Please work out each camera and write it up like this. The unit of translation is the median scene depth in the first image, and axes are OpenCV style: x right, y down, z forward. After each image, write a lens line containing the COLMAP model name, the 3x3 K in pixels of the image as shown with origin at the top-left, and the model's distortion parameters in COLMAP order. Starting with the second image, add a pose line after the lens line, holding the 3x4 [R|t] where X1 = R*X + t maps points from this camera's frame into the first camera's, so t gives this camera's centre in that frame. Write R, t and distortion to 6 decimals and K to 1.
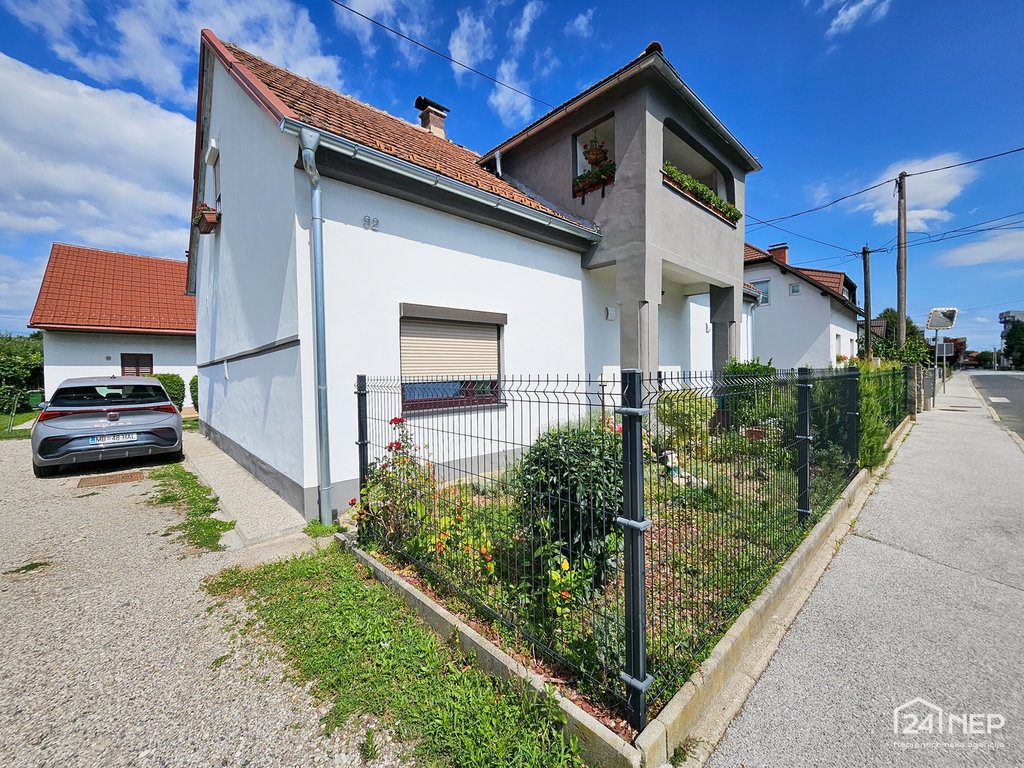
lens RADIAL K [[406.6, 0, 509.5], [0, 406.6, 376.2], [0, 0, 1]] dist [-0.023206, 0.000039]
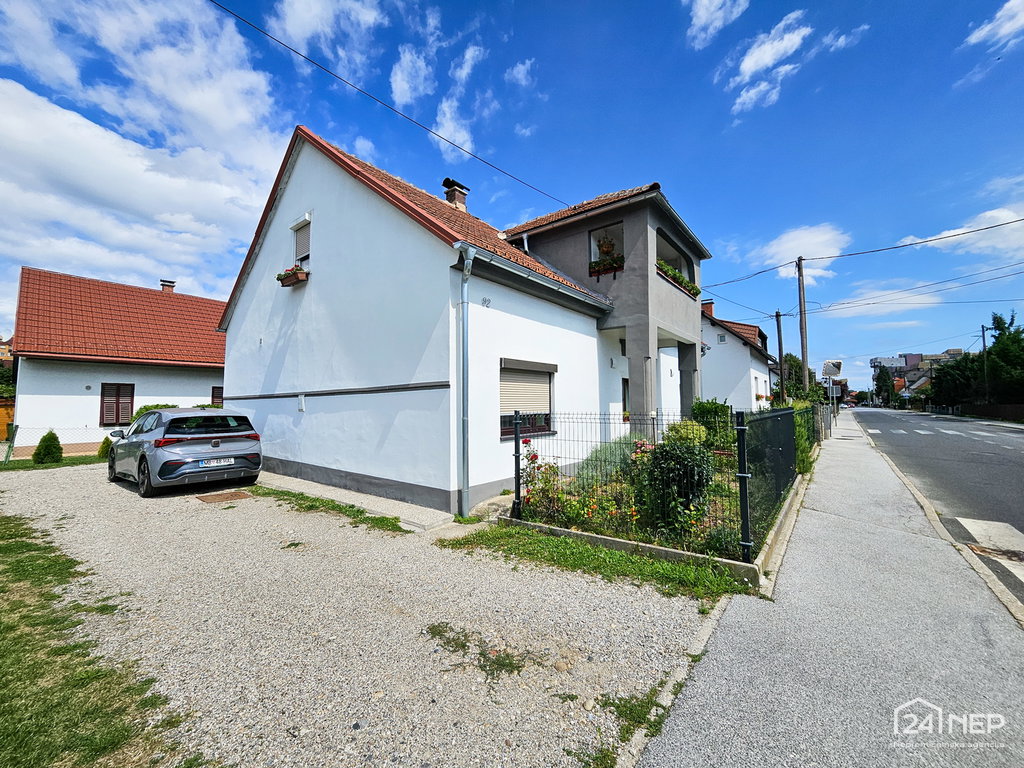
lens RADIAL K [[416.9, 0, 512.0], [0, 416.9, 384.0], [0, 0, 1]] dist [-0.032872, -0.000132]
pose [[0.985931, 0.017315, 0.166255, -0.259621], [-0.007007, 0.998027, -0.062387, -0.000944], [-0.167007, 0.060344, 0.984107, -0.230509]]
